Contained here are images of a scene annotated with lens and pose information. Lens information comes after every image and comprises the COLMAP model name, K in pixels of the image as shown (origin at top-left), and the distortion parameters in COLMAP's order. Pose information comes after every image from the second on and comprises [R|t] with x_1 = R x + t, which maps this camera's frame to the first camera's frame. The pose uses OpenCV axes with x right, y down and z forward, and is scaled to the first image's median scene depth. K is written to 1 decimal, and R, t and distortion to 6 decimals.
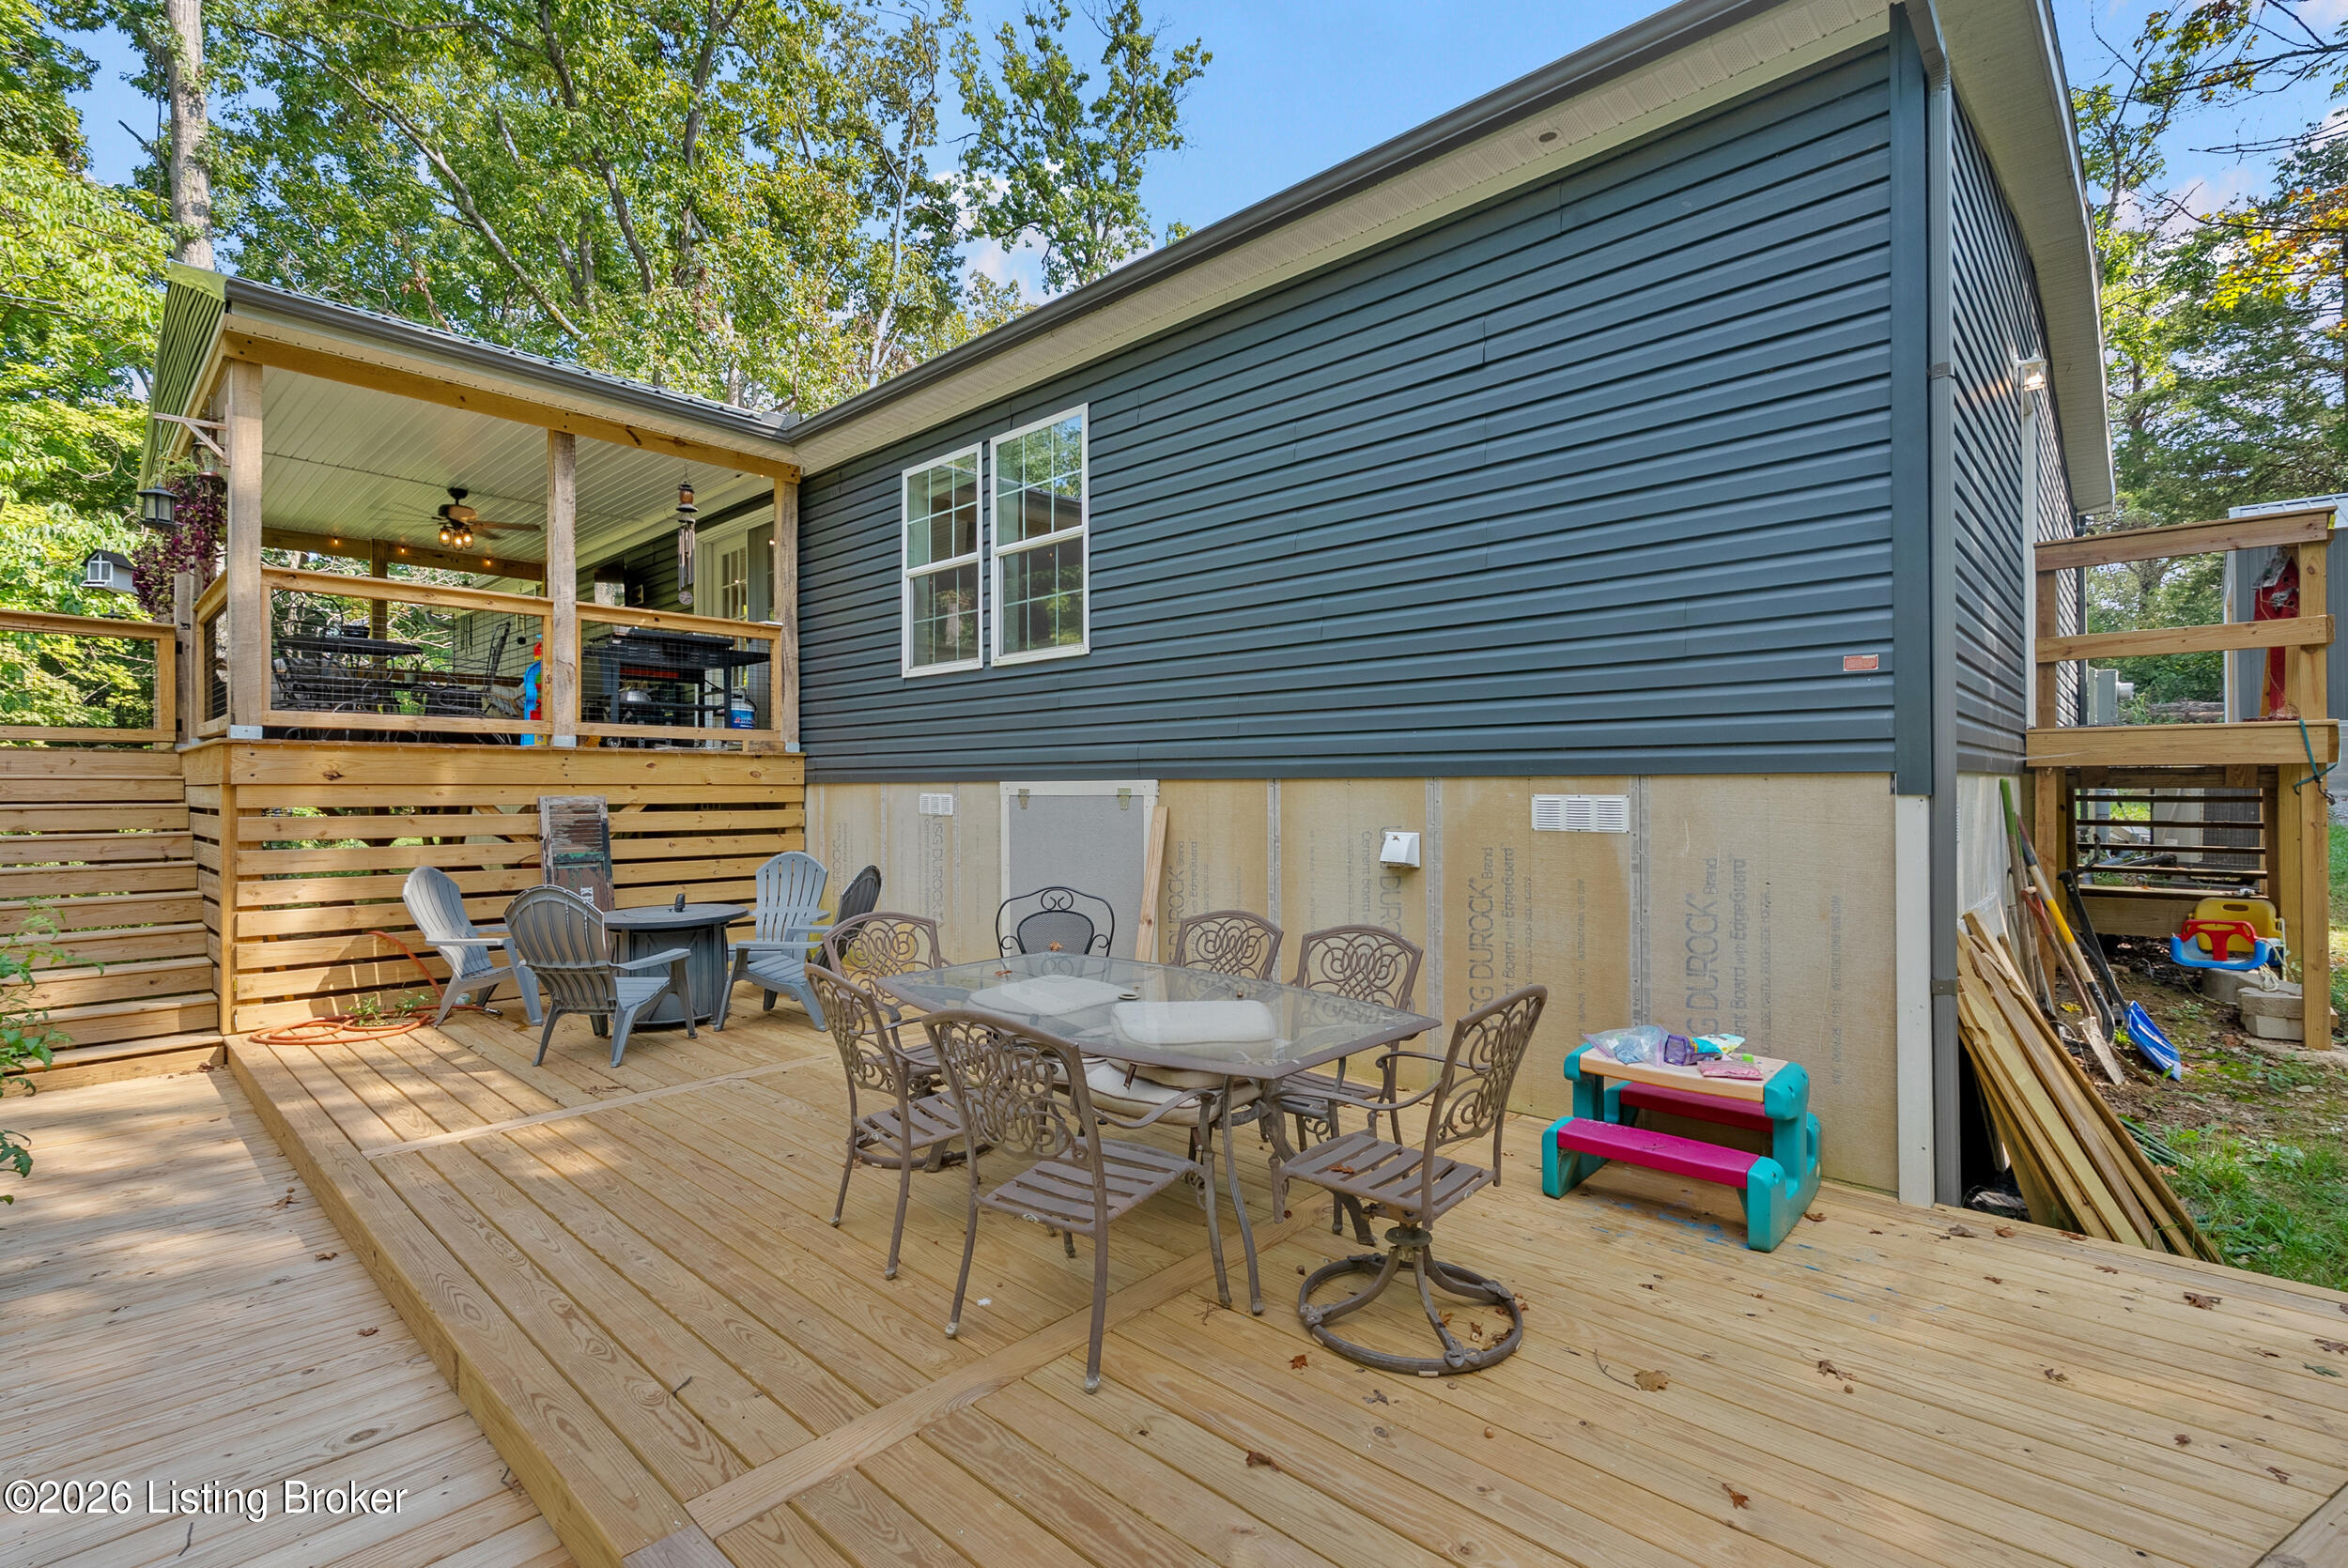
lens RADIAL K [[1052.1, 0, 1139.5], [0, 1052.1, 781.0], [0, 0, 1]] dist [-0.000119, -0.000164]
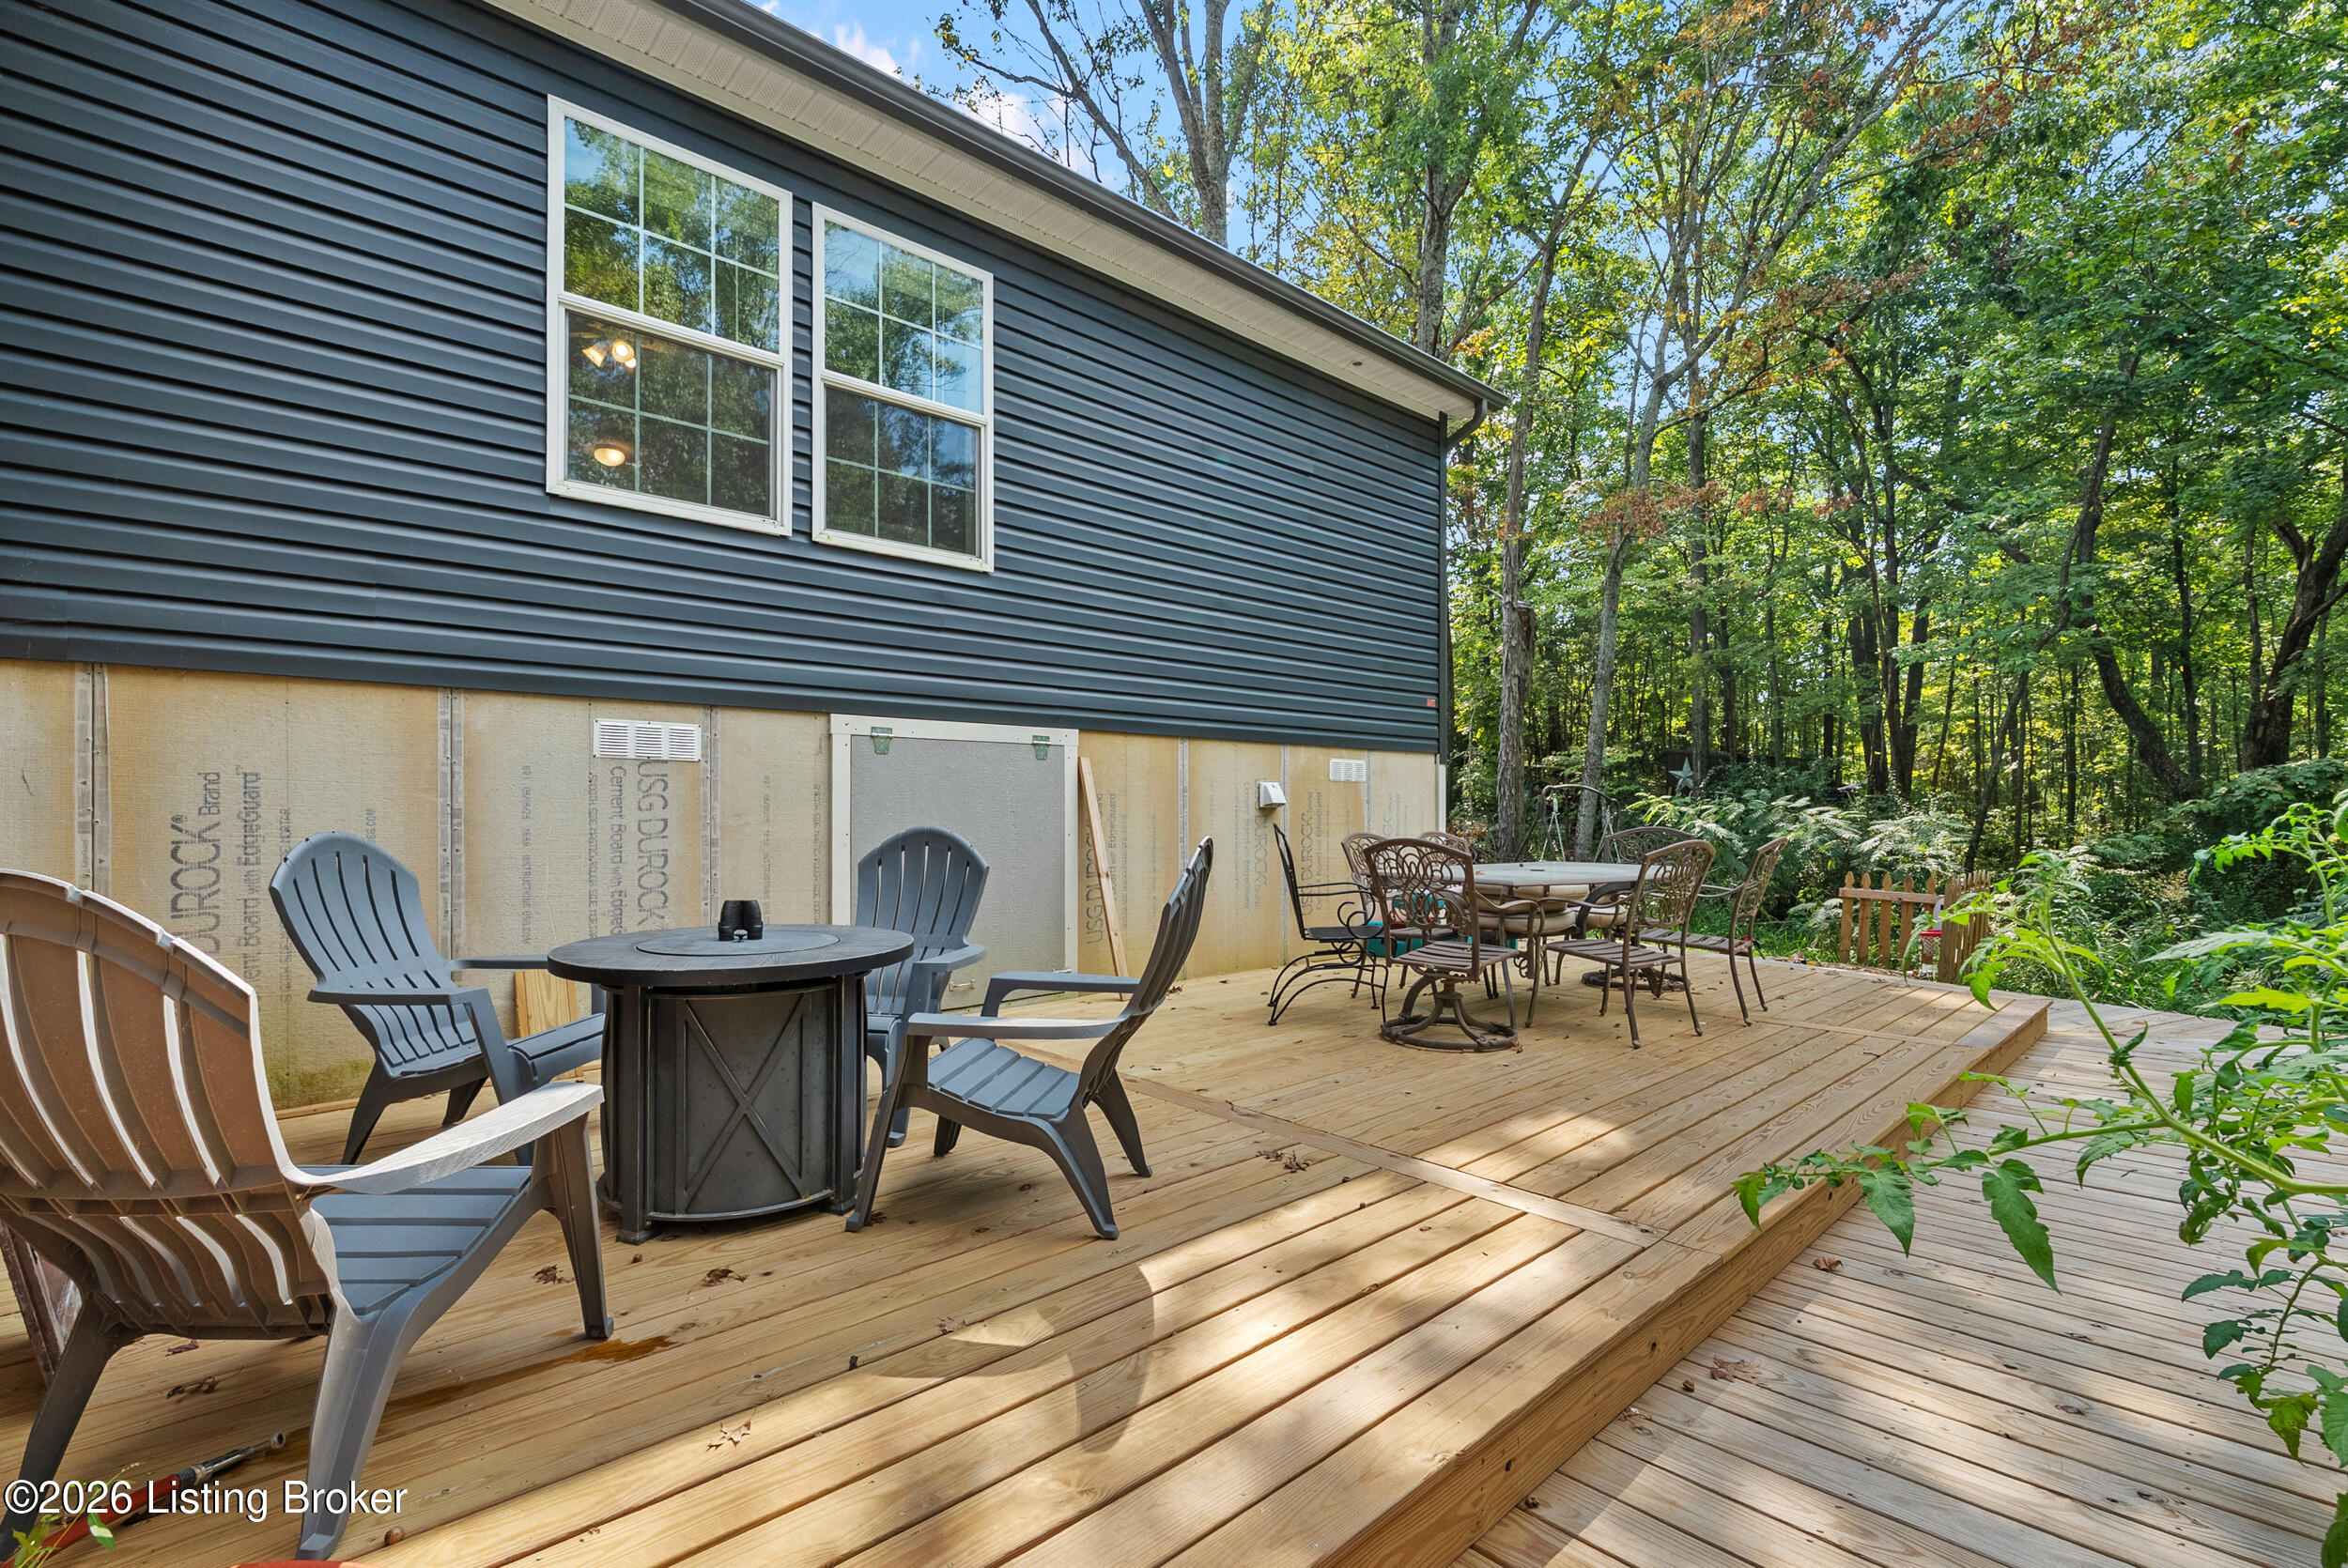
lens RADIAL K [[1055.2, 0, 1178.0], [0, 1055.2, 814.4], [0, 0, 1]] dist [-0.001418, -0.000179]
pose [[0.060469, 0.010757, 0.998112, -0.920503], [0.003697, 0.999933, -0.011001, 0.085554], [-0.998163, 0.004356, 0.060425, 0.844297]]
